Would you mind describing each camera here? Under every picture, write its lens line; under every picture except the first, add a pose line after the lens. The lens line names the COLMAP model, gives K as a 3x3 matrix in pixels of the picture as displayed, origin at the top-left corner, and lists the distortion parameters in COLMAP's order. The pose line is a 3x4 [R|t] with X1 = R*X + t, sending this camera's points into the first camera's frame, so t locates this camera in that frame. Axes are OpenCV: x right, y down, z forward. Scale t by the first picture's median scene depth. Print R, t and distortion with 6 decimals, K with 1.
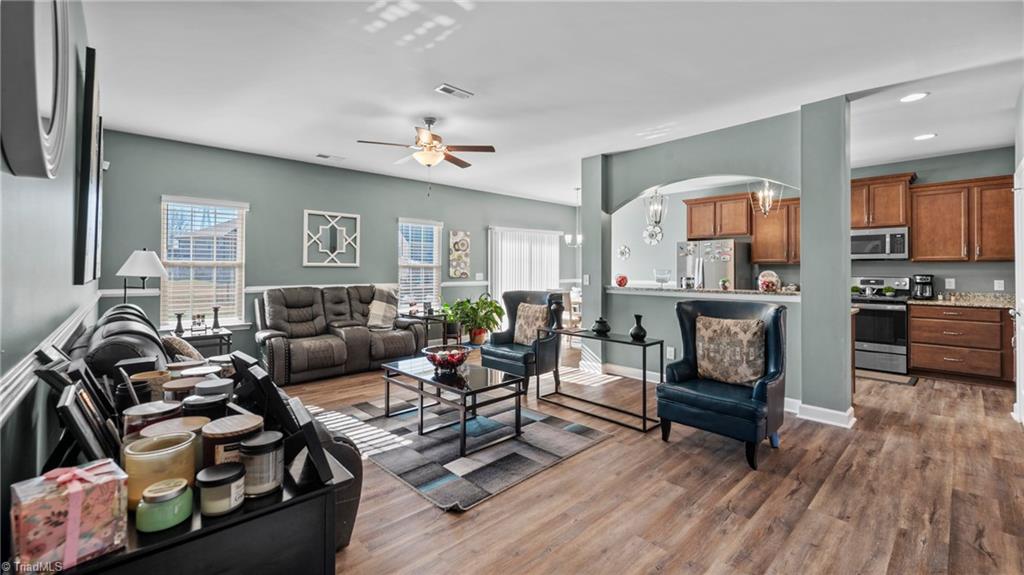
lens RADIAL K [[415.6, 0, 513.3], [0, 415.6, 261.1], [0, 0, 1]] dist [0.001804, 0.000176]
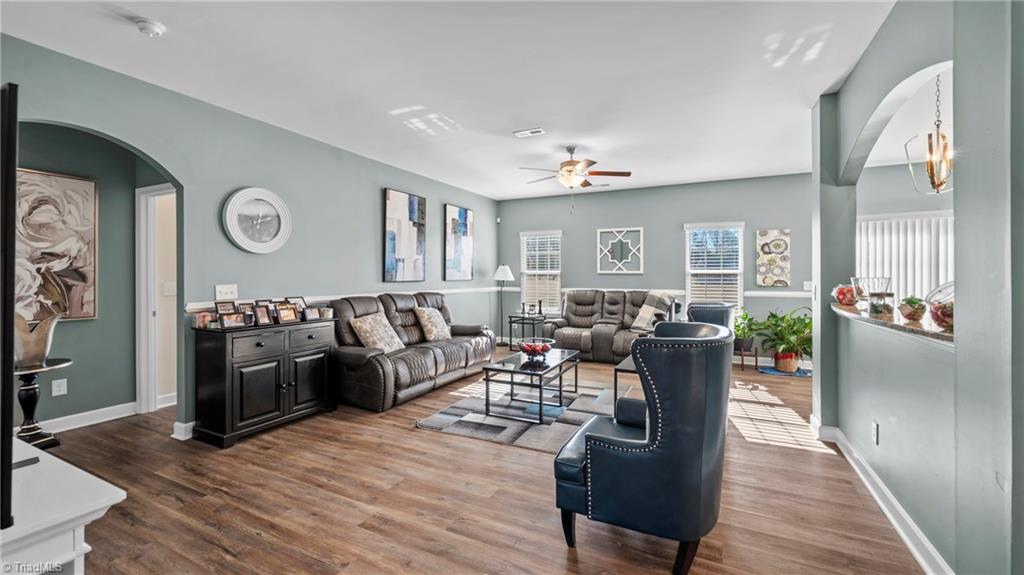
lens RADIAL K [[411.2, 0, 514.5], [0, 411.2, 275.2], [0, 0, 1]] dist [0.001474, 0.000132]
pose [[0.357205, -0.000752, -0.934026, 0.616432], [0.018339, 0.999813, 0.006209, 0.004768], [0.933846, -0.019347, 0.357152, 0.325969]]
